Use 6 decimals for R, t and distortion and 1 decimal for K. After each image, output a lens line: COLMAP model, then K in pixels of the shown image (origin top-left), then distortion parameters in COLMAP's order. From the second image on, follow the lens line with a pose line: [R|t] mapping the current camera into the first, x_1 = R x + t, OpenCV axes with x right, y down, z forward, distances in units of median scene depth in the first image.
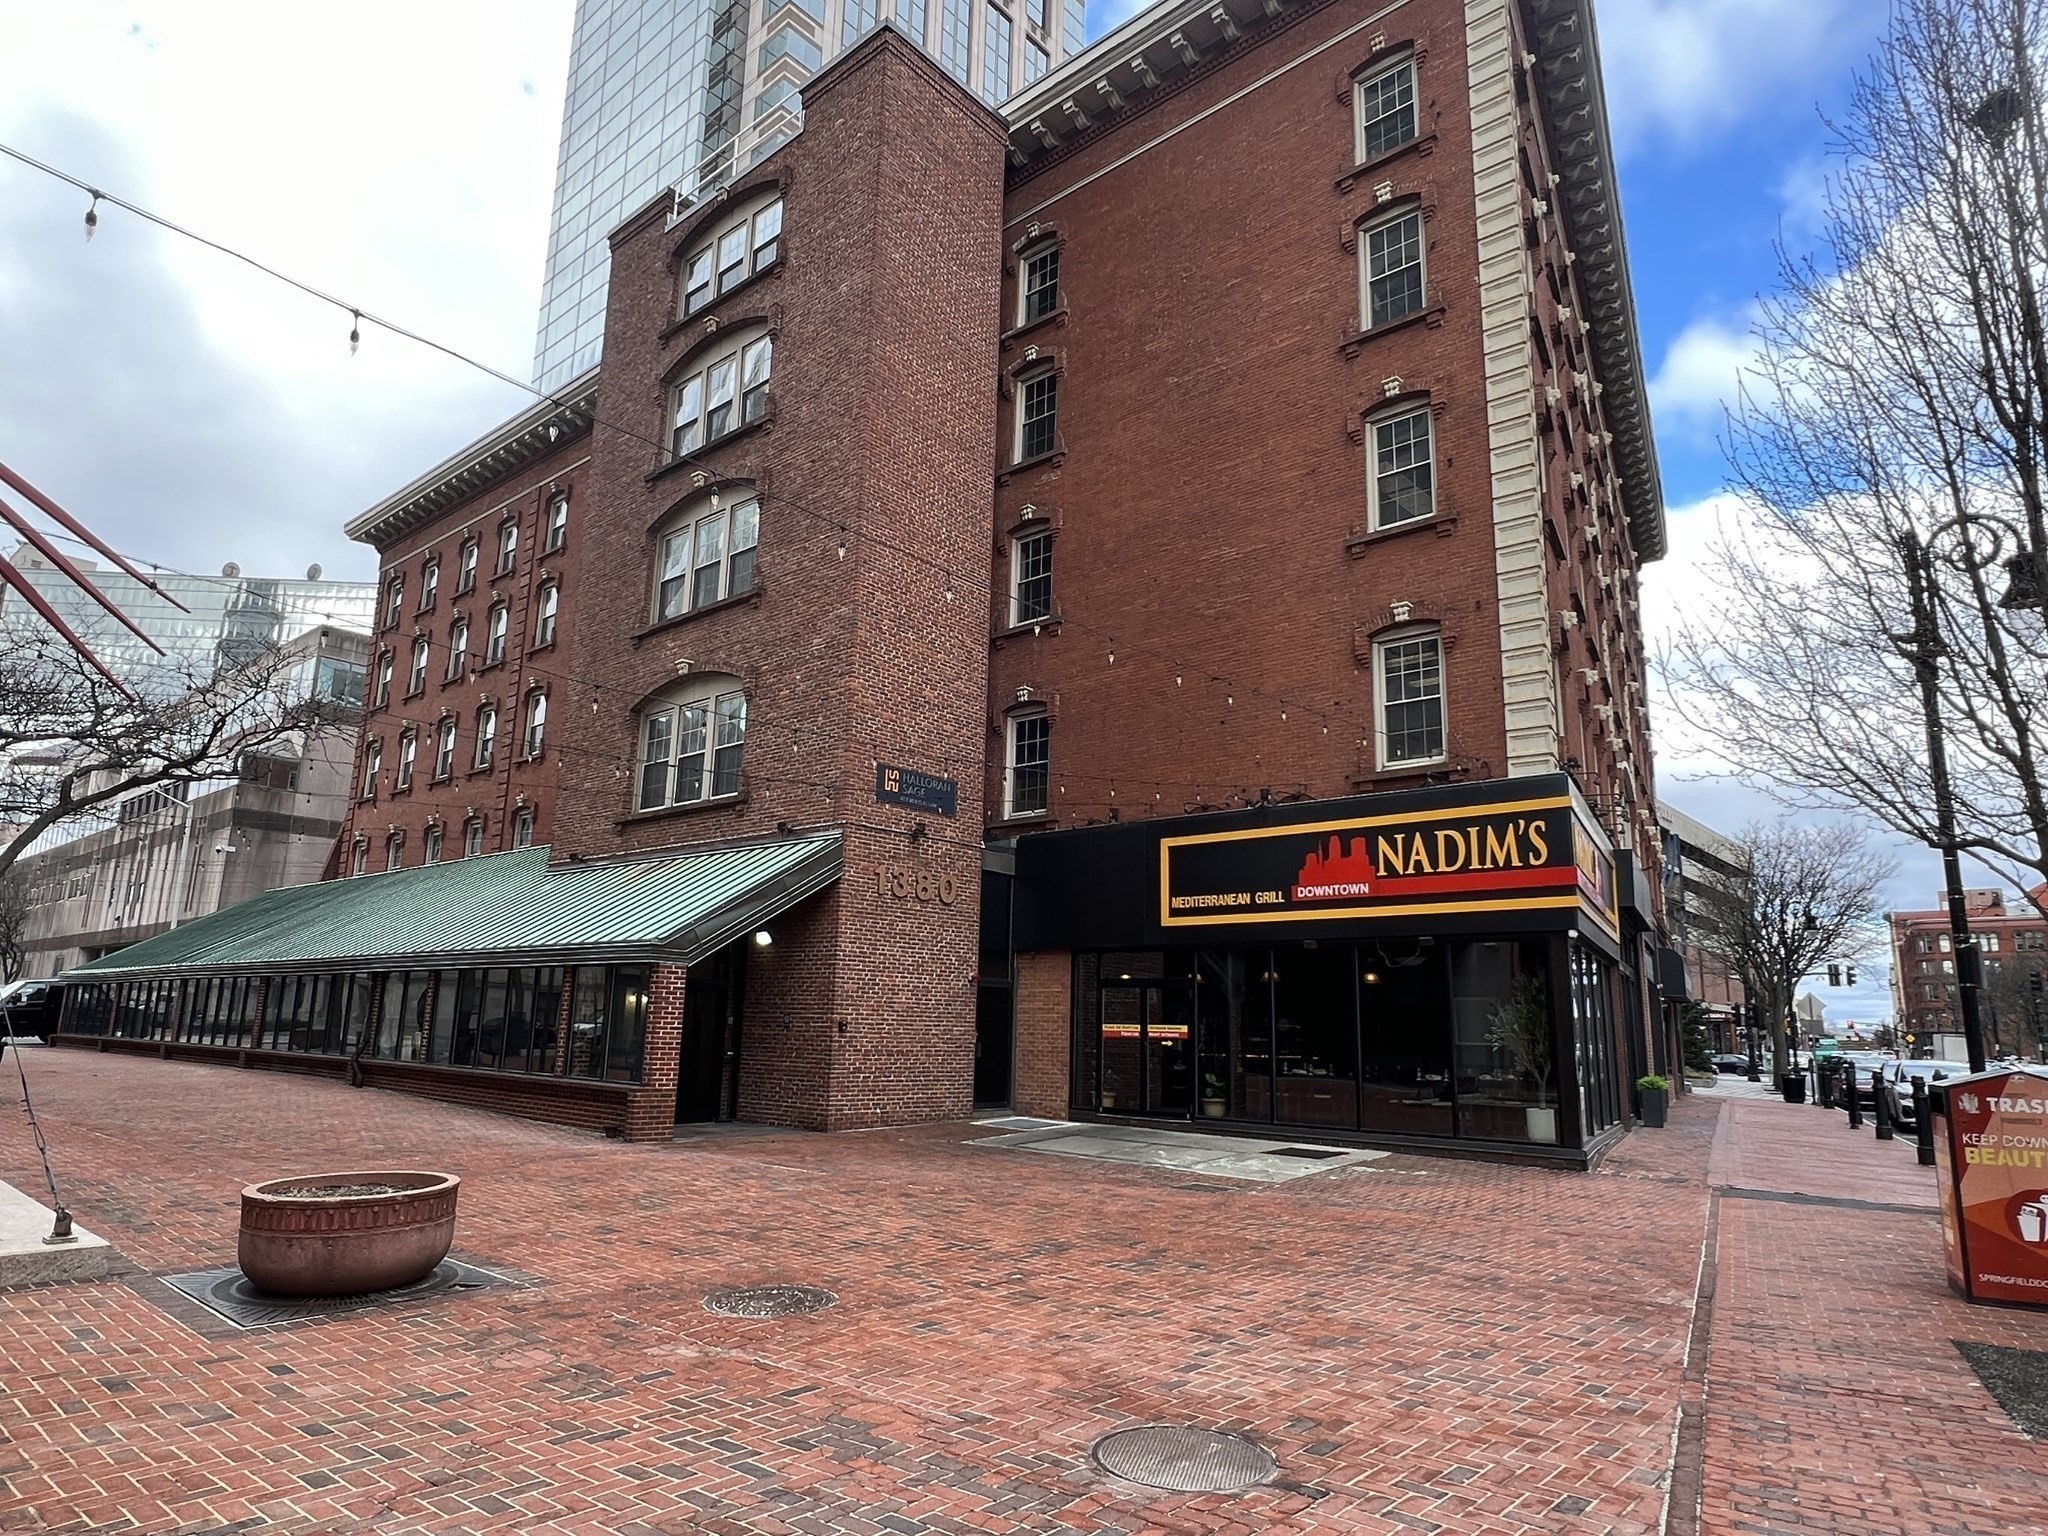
lens RADIAL K [[1200.9, 0, 1007.7], [0, 1200.9, 771.1], [0, 0, 1]] dist [0.002457, -0.000532]
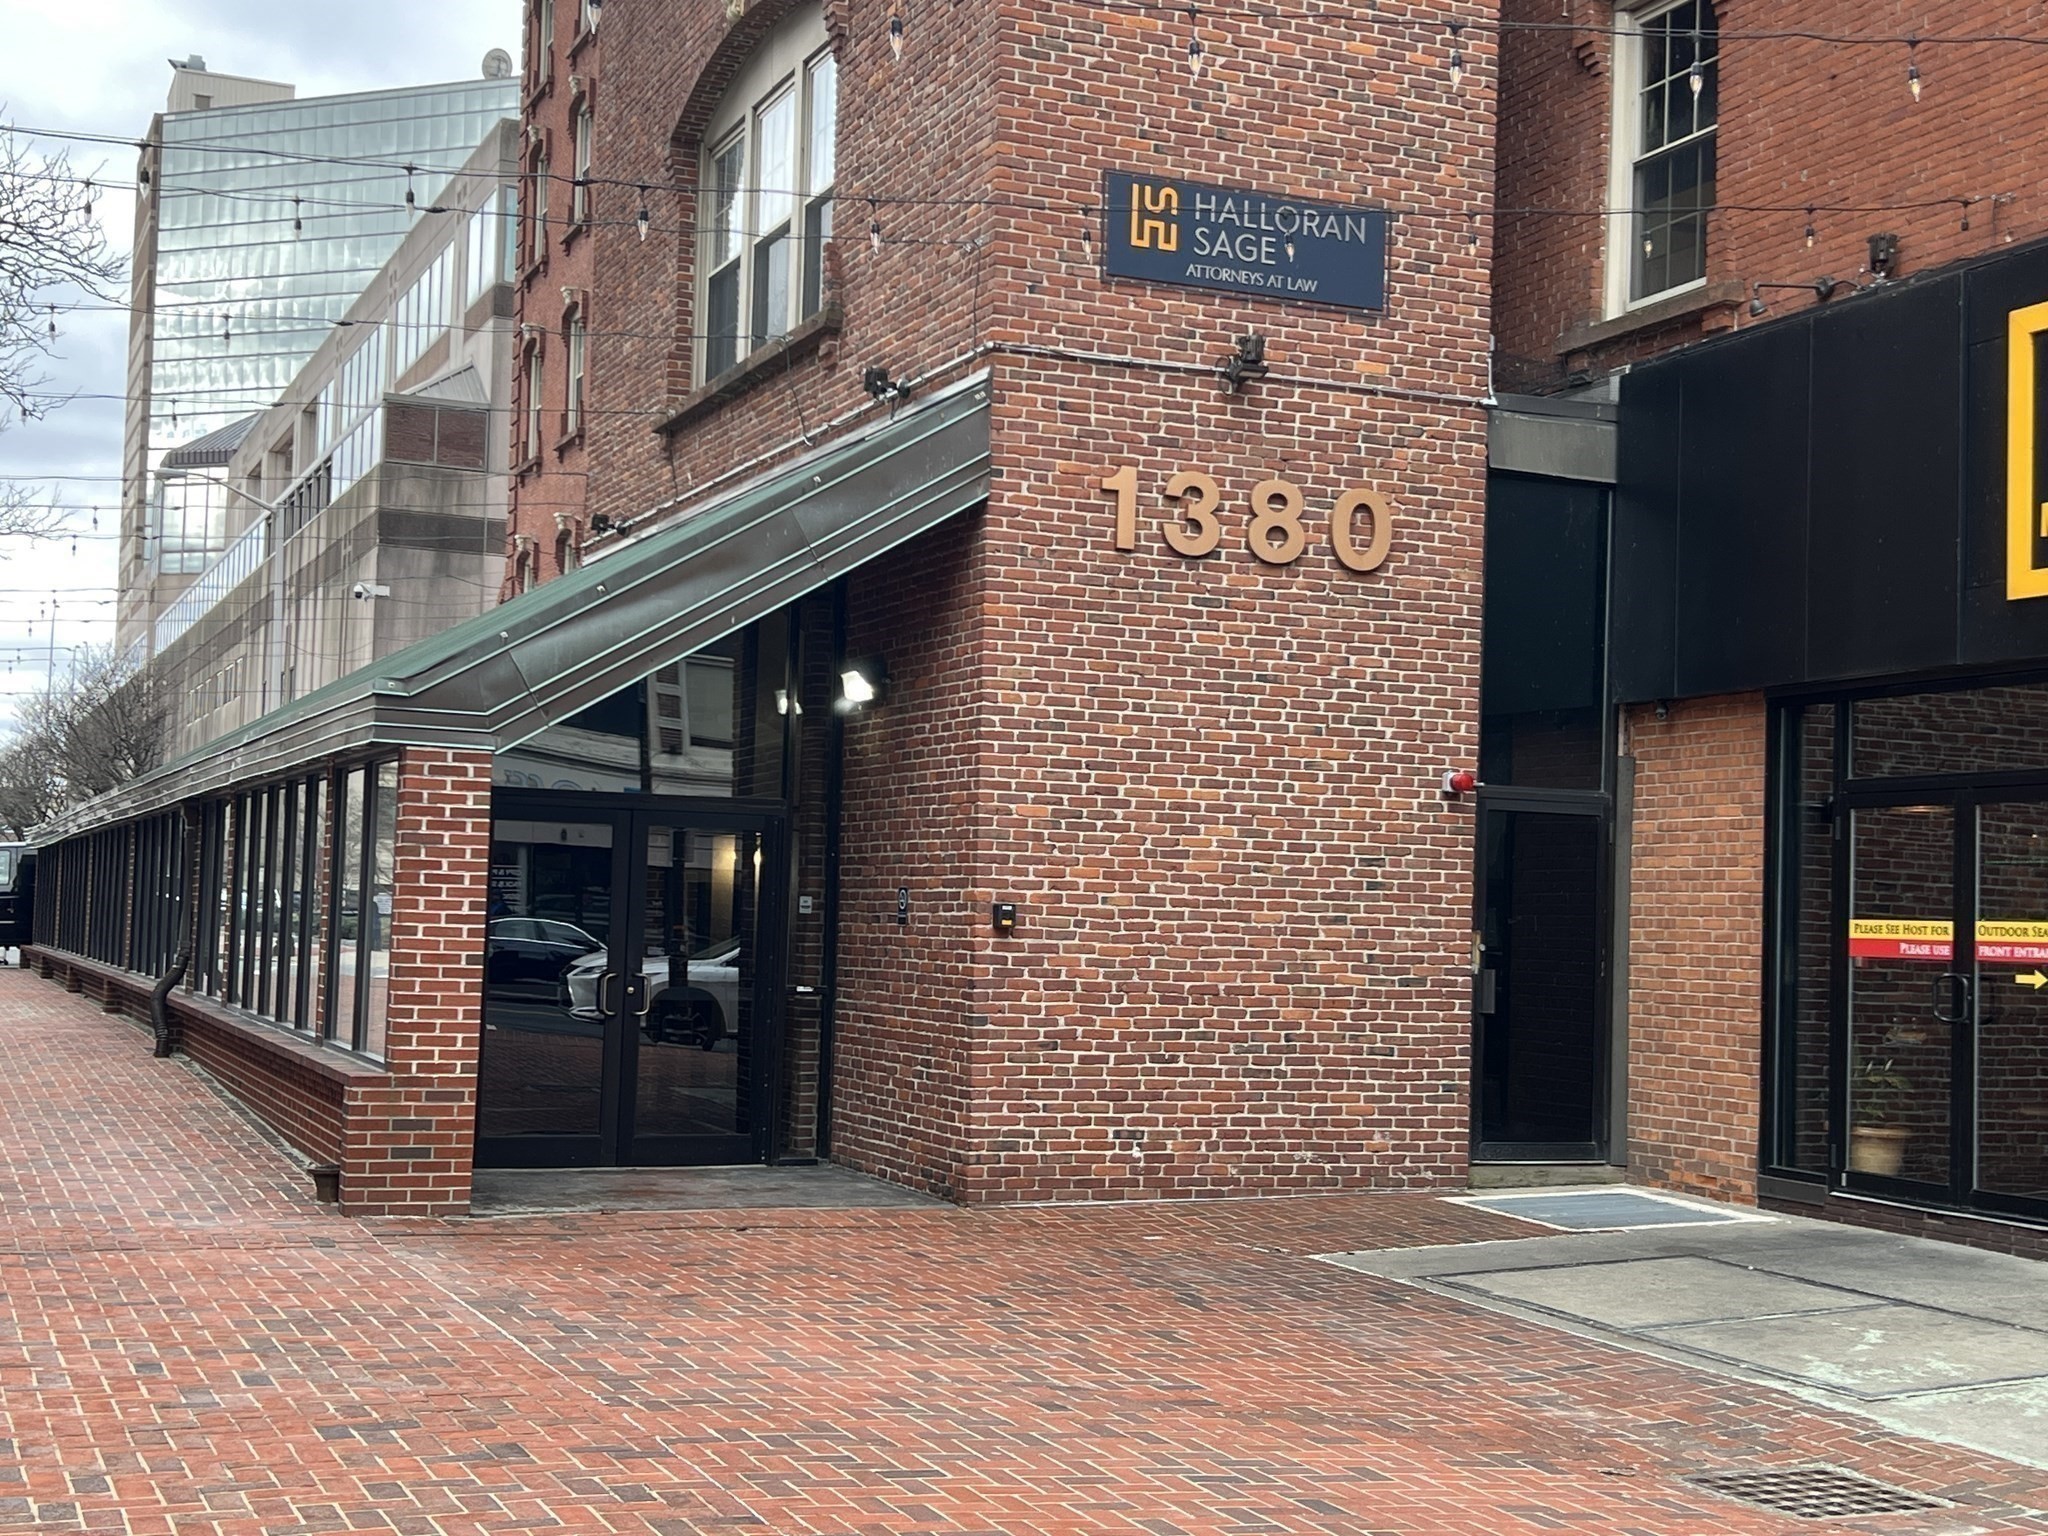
lens RADIAL K [[2598.1, 0, 1024.0], [0, 2598.1, 768.0], [0, 0, 1]] dist [0.182279, -0.534478]
pose [[0.902838, -0.022563, -0.429388, 0.179066], [0.082501, 0.989158, 0.121489, 0.066469], [0.421992, -0.145110, 0.894911, 0.281521]]
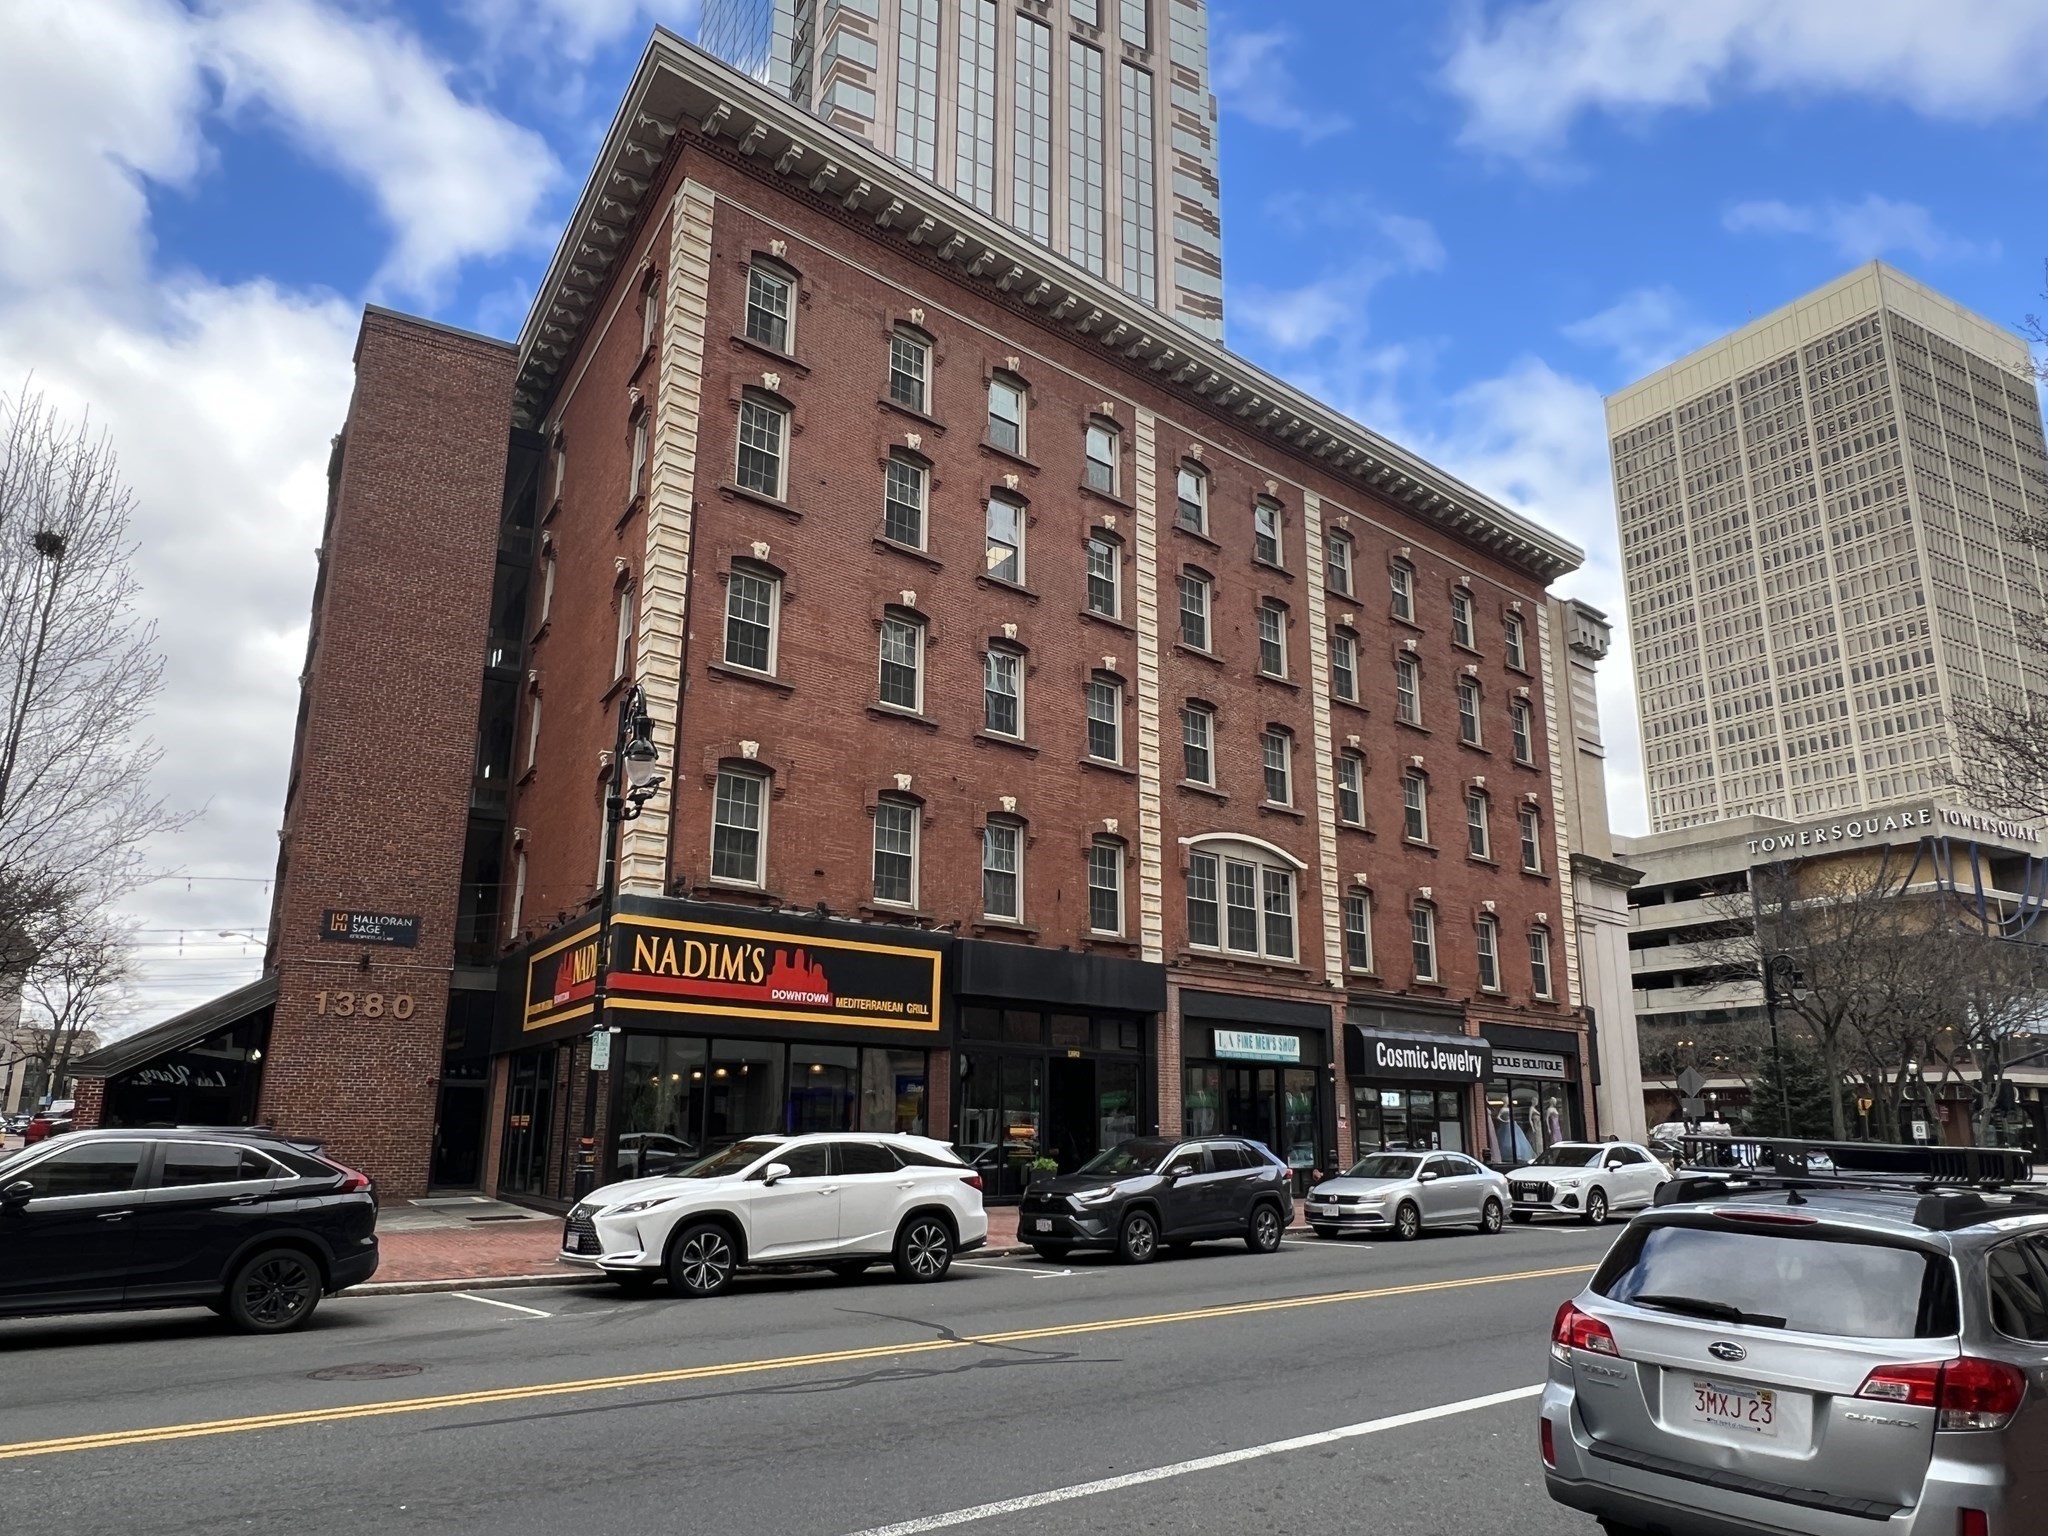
lens RADIAL K [[1377.3, 0, 1020.5], [0, 1377.3, 779.8], [0, 0, 1]] dist [-0.009437, -0.002205]
pose [[0.955443, -0.089418, -0.281307, 0.950803], [0.077207, 0.995540, -0.054221, -0.007203], [0.284901, 0.030086, 0.958085, -0.161788]]
